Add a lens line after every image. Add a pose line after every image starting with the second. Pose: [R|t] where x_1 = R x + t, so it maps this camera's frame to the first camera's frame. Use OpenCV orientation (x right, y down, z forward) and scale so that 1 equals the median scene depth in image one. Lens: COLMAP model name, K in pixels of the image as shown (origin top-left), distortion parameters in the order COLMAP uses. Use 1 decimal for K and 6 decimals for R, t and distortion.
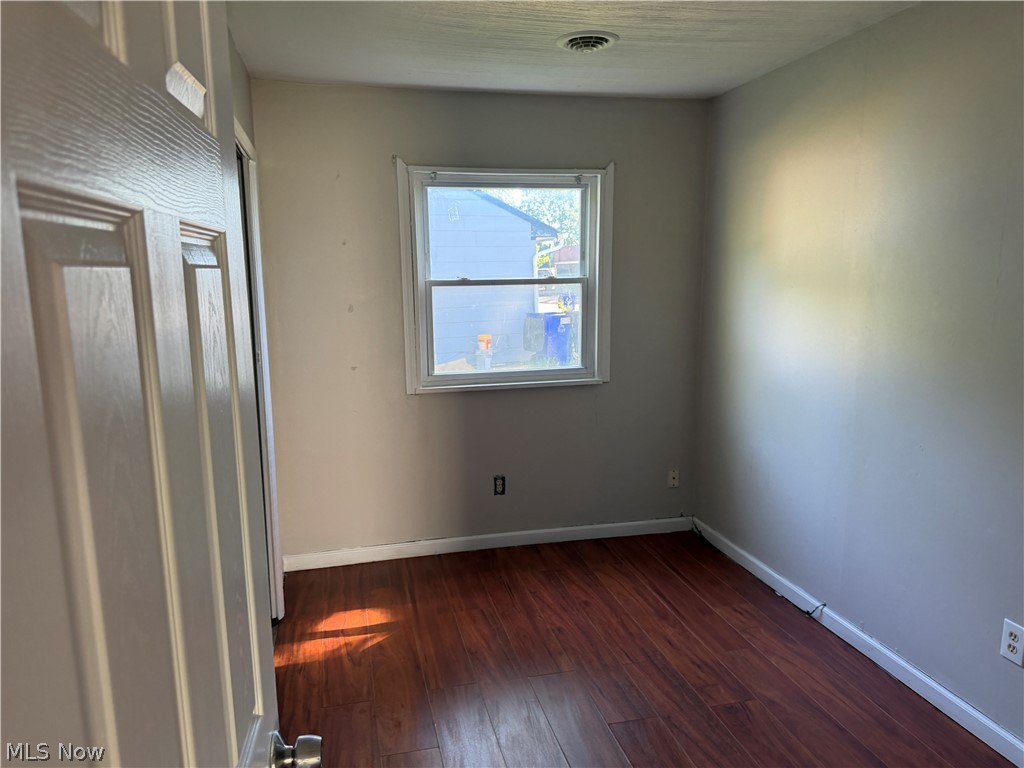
lens RADIAL K [[726.6, 0, 508.7], [0, 726.6, 385.1], [0, 0, 1]] dist [0.105171, -0.150906]
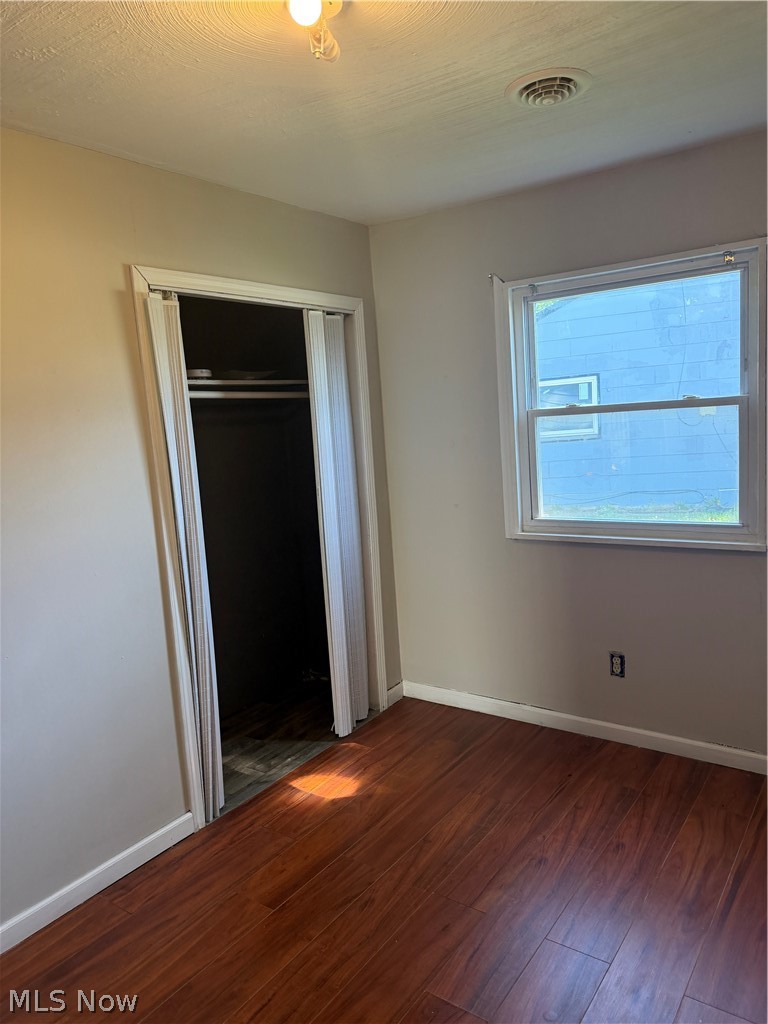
lens RADIAL K [[726.6, 0, 384.0], [0, 726.6, 512.0], [0, 0, 1]] dist [0.105171, -0.150906]
pose [[0.653608, 0.072704, -0.753333, 0.496122], [-0.062494, 0.997161, 0.042015, -0.054447], [0.754249, 0.019617, 0.656295, 0.337719]]
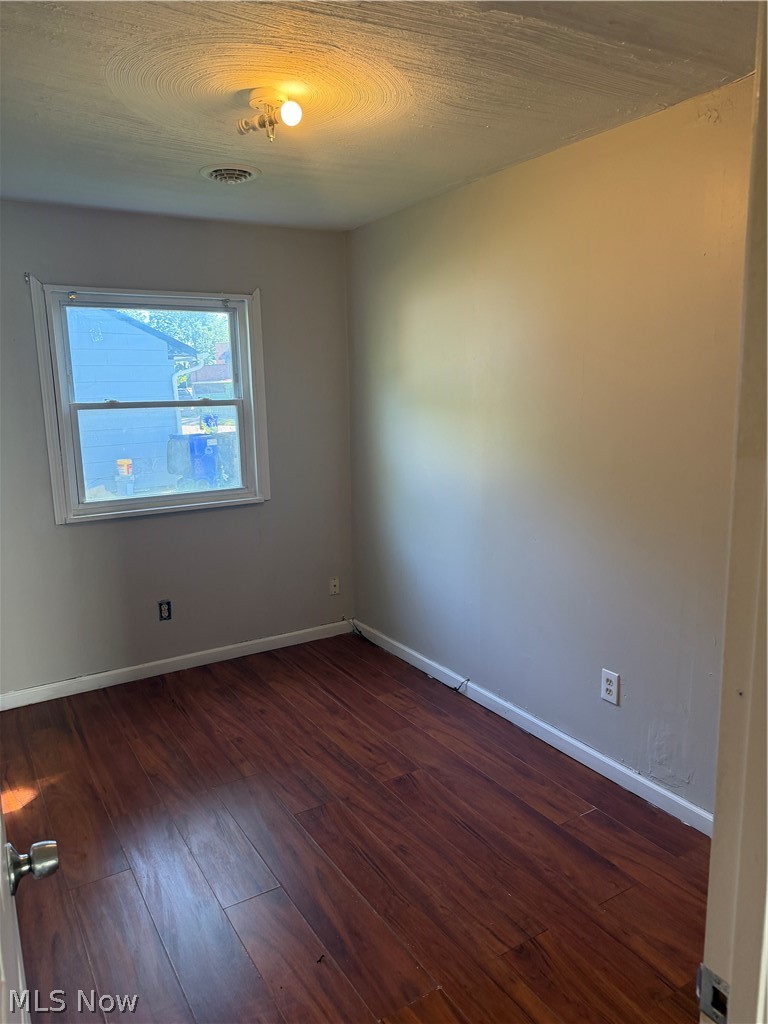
lens RADIAL K [[726.6, 0, 384.0], [0, 726.6, 512.0], [0, 0, 1]] dist [0.105171, -0.150906]
pose [[0.949625, -0.062613, 0.307070, -0.032978], [0.059635, 0.998038, 0.019081, 0.003861], [-0.307662, 0.000192, 0.951496, -0.049620]]
